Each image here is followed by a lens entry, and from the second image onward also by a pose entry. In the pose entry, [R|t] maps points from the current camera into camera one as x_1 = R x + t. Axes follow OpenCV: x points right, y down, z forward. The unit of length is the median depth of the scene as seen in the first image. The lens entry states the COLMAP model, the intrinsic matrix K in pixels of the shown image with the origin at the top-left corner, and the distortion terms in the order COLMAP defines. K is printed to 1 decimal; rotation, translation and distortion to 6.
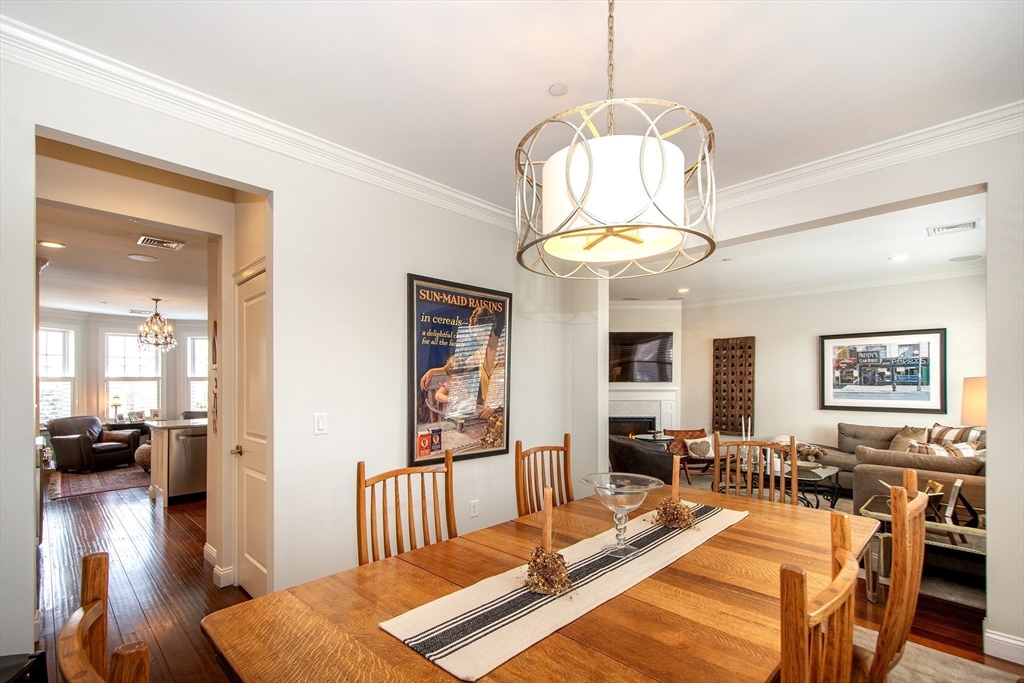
lens RADIAL K [[461.7, 0, 513.7], [0, 461.7, 383.0], [0, 0, 1]] dist [-0.009128, 0.004229]
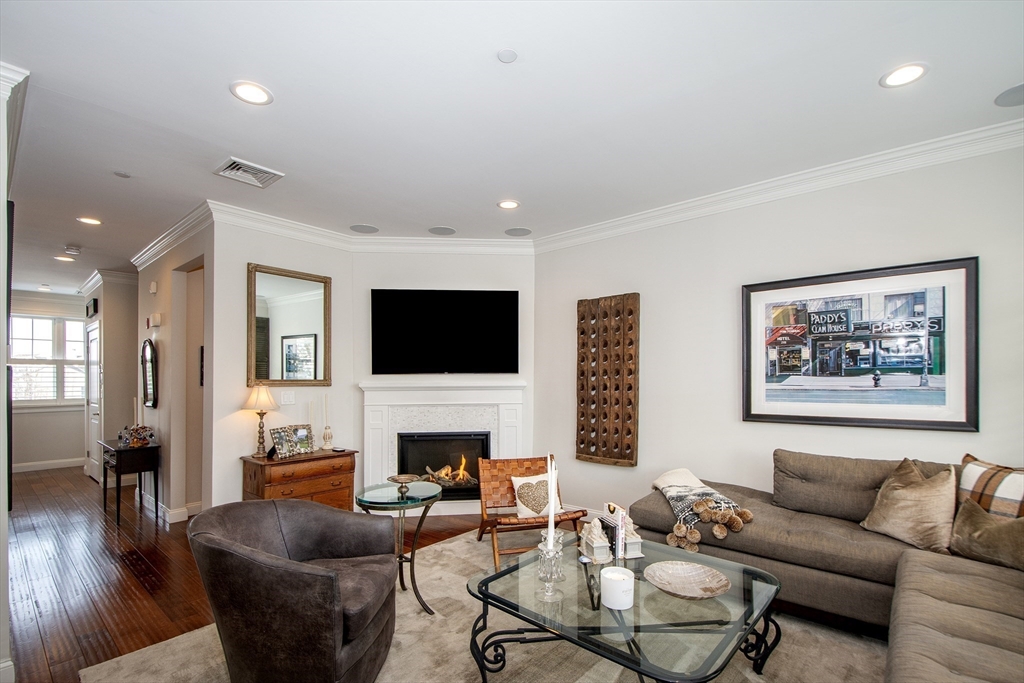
lens RADIAL K [[461.7, 0, 518.3], [0, 461.7, 386.6], [0, 0, 1]] dist [-0.009128, 0.004229]
pose [[0.995155, -0.008728, 0.097932, 0.354607], [0.007234, 0.999852, 0.015606, 0.006475], [-0.098054, -0.014822, 0.995071, 0.493936]]
